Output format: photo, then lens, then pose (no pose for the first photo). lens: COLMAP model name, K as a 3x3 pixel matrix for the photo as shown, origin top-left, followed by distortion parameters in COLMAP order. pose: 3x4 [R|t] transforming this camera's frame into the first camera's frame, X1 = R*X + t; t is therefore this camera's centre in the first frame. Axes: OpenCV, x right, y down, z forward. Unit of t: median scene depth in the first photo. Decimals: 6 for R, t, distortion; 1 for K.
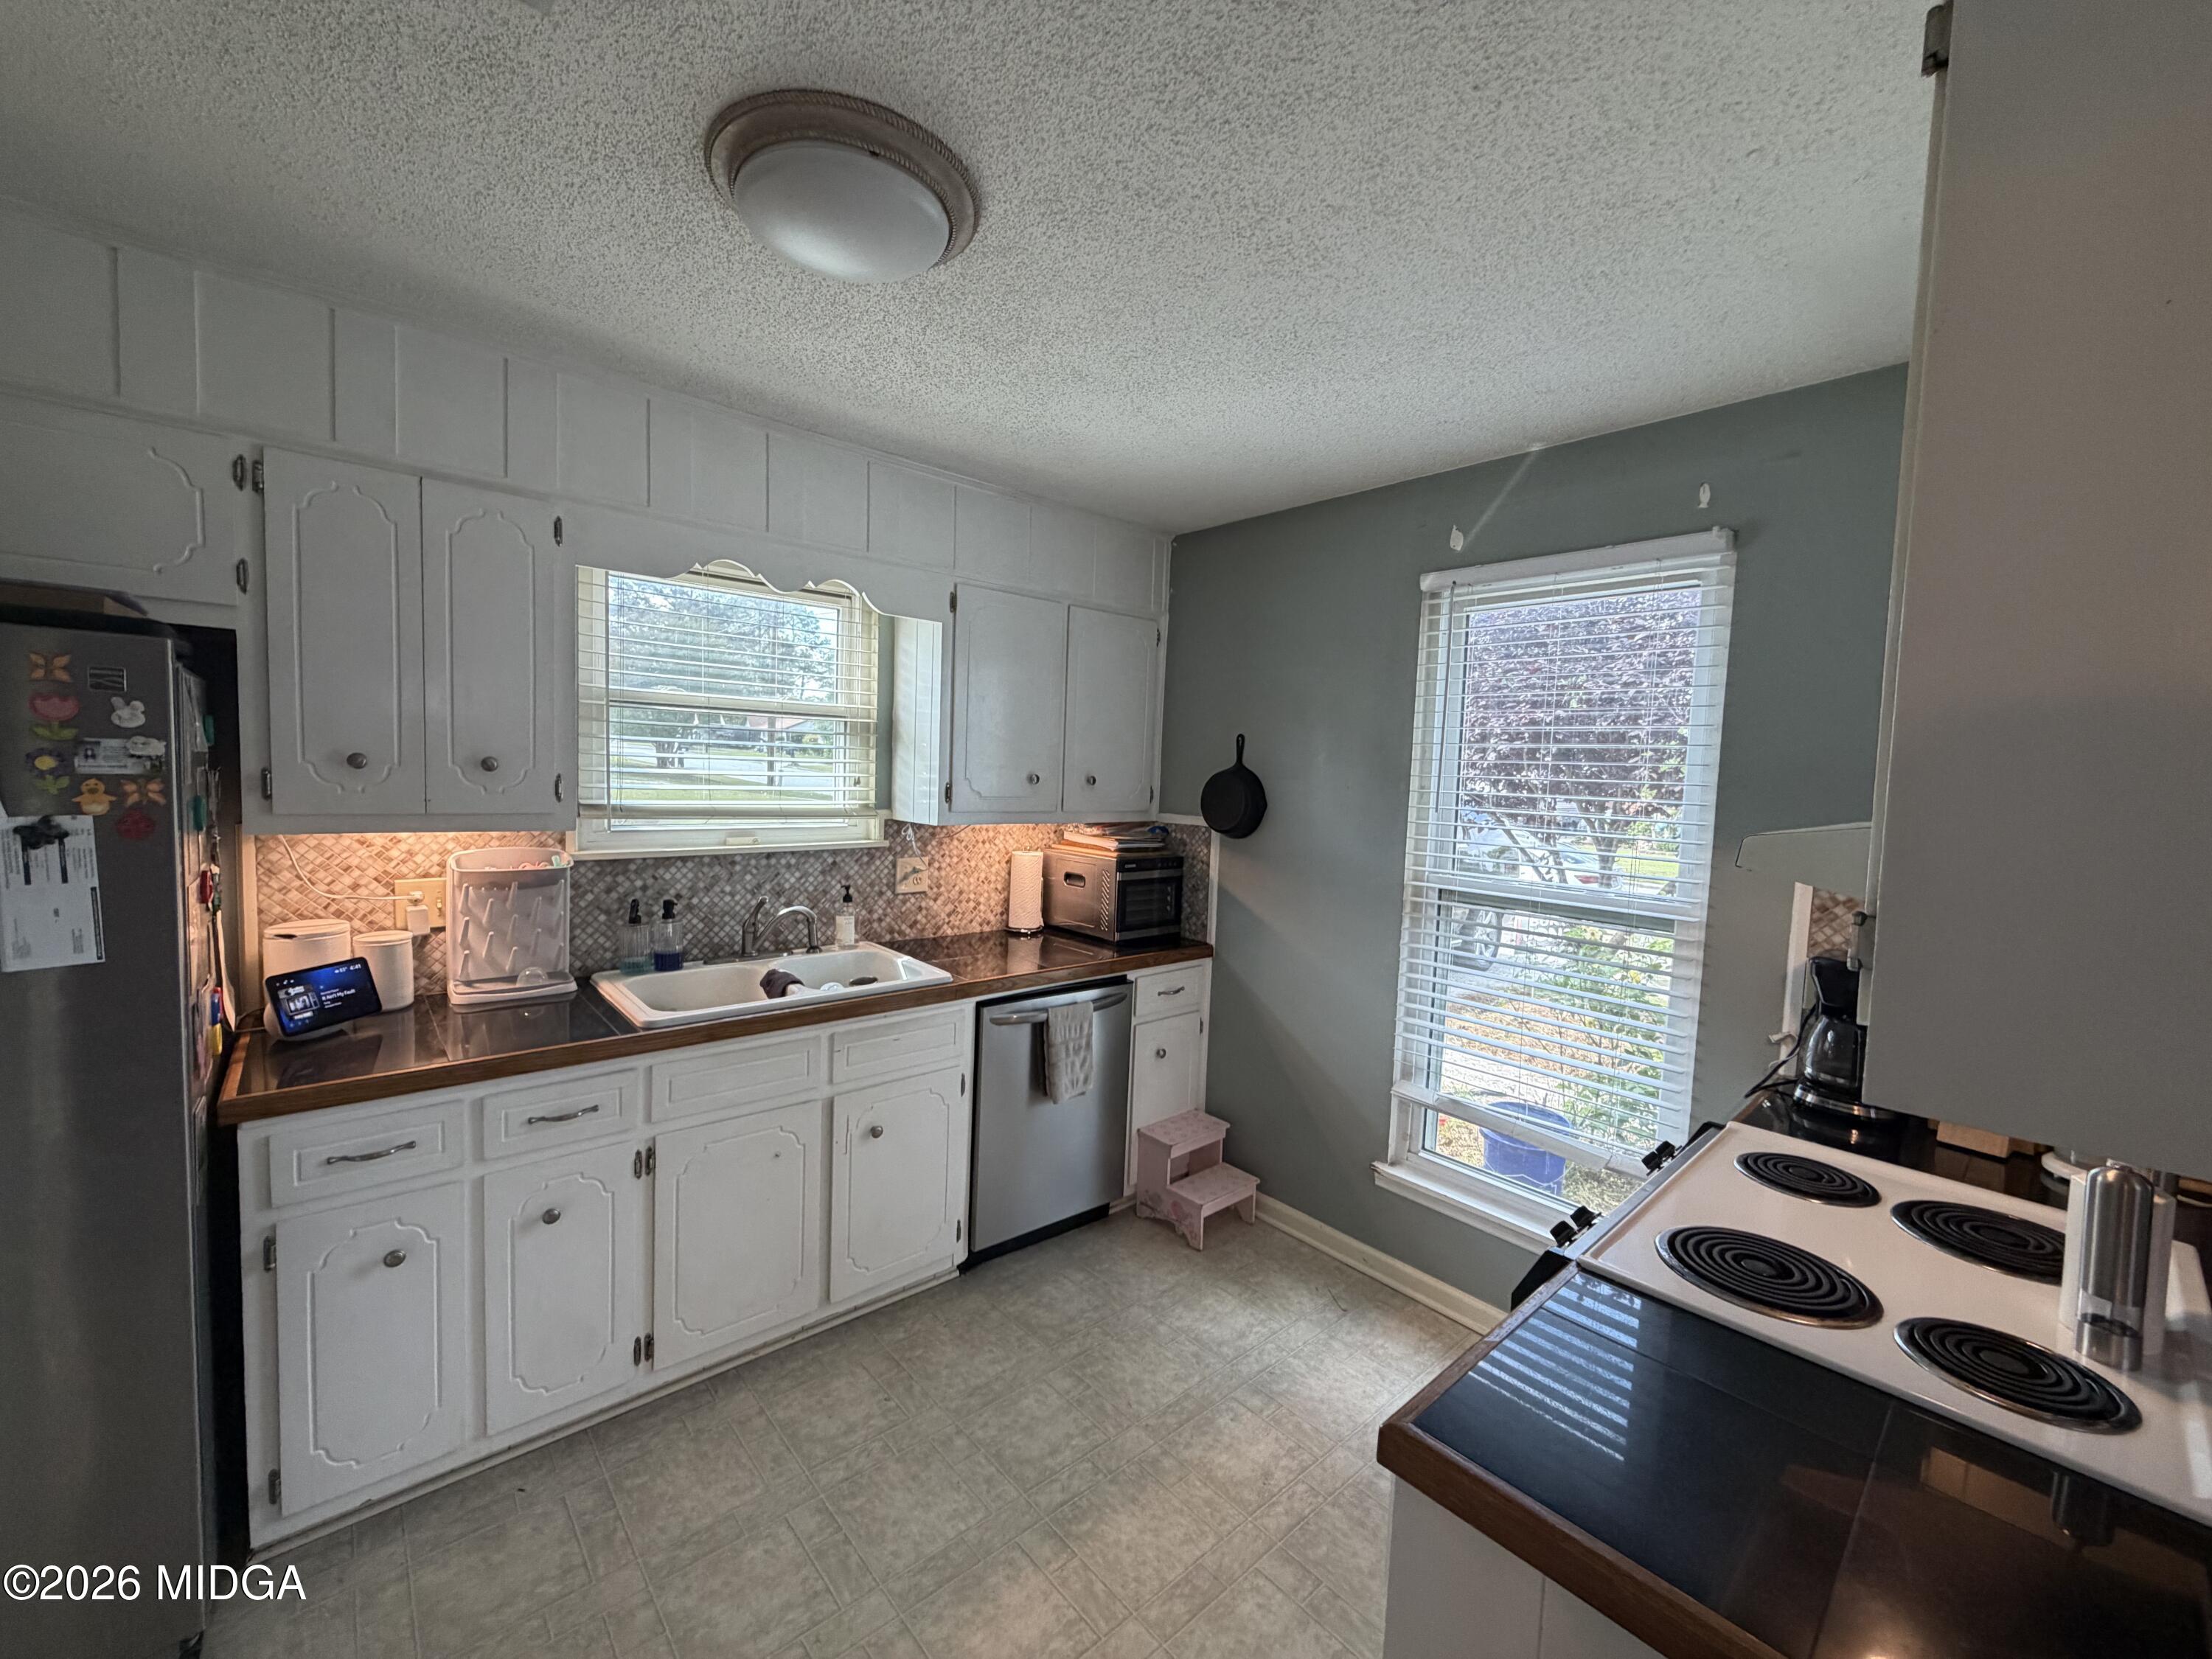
lens RADIAL K [[885.9, 0, 1099.2], [0, 885.9, 826.8], [0, 0, 1]] dist [-0.000435, -0.000391]
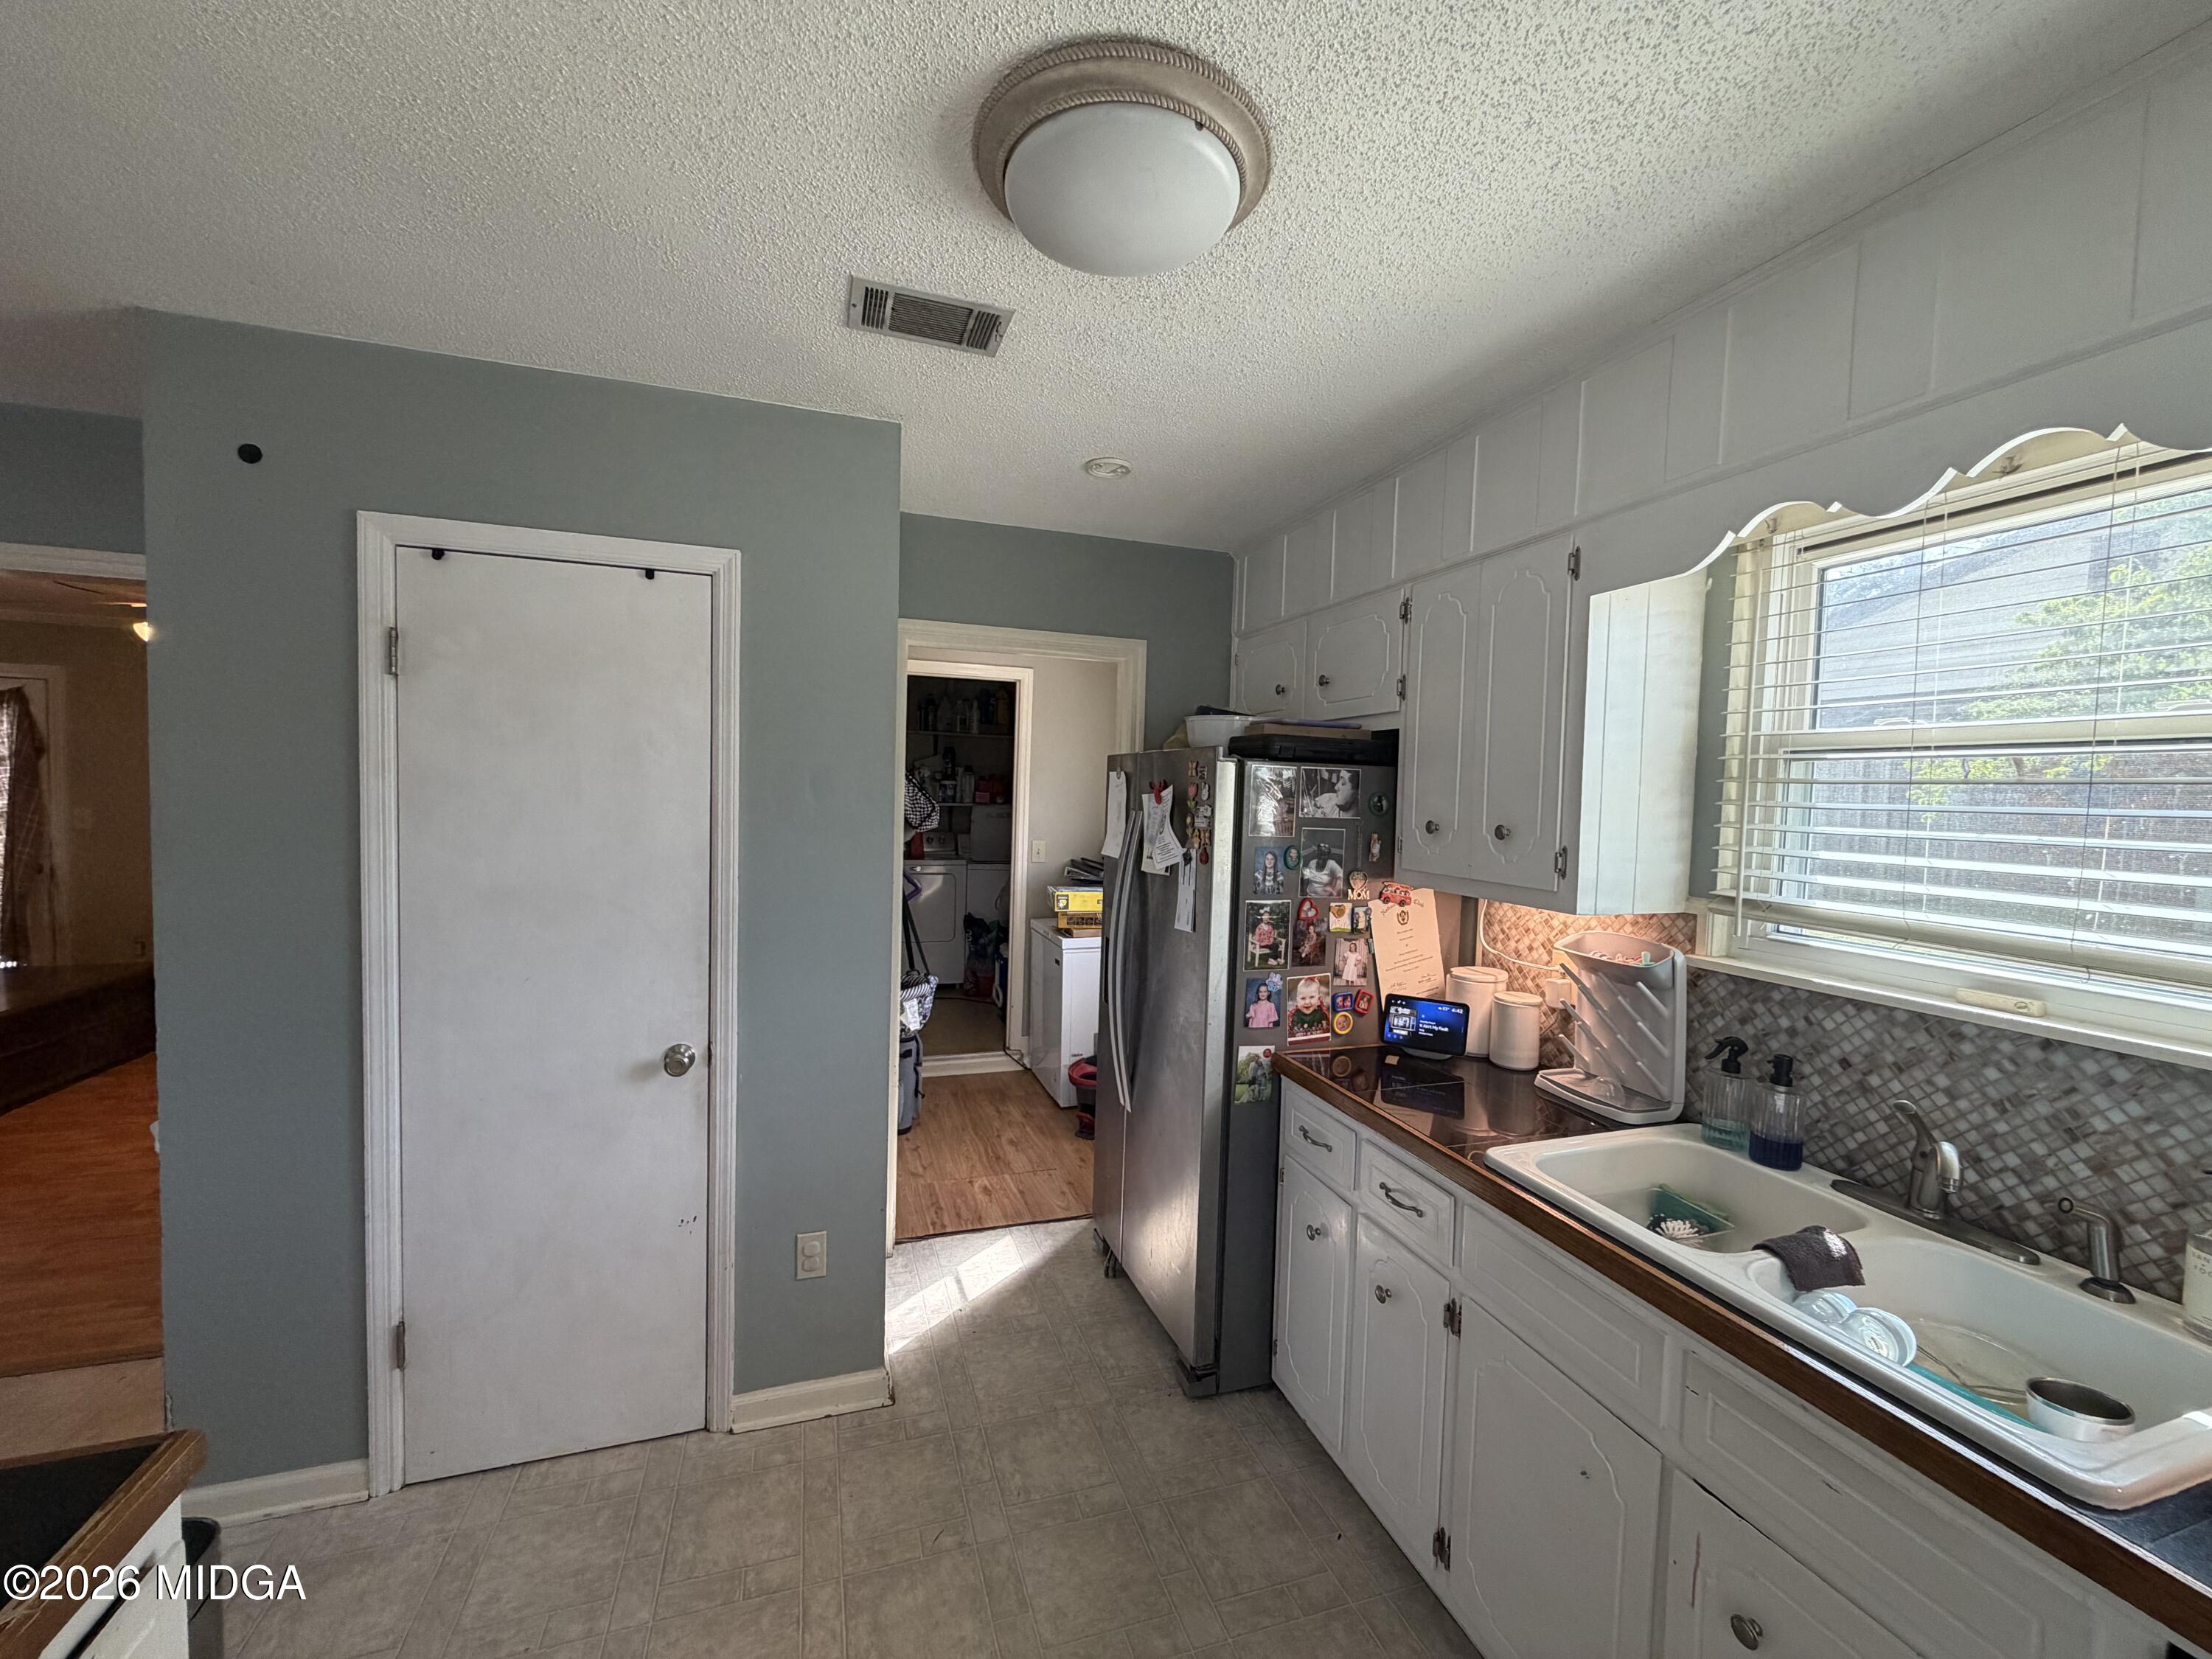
lens RADIAL K [[885.9, 0, 1099.2], [0, 885.9, 826.8], [0, 0, 1]] dist [-0.000435, -0.000391]
pose [[-0.397423, -0.007137, -0.917608, 0.299383], [-0.102325, 0.994078, 0.036585, -0.054640], [0.911912, 0.108434, -0.395800, 0.785915]]
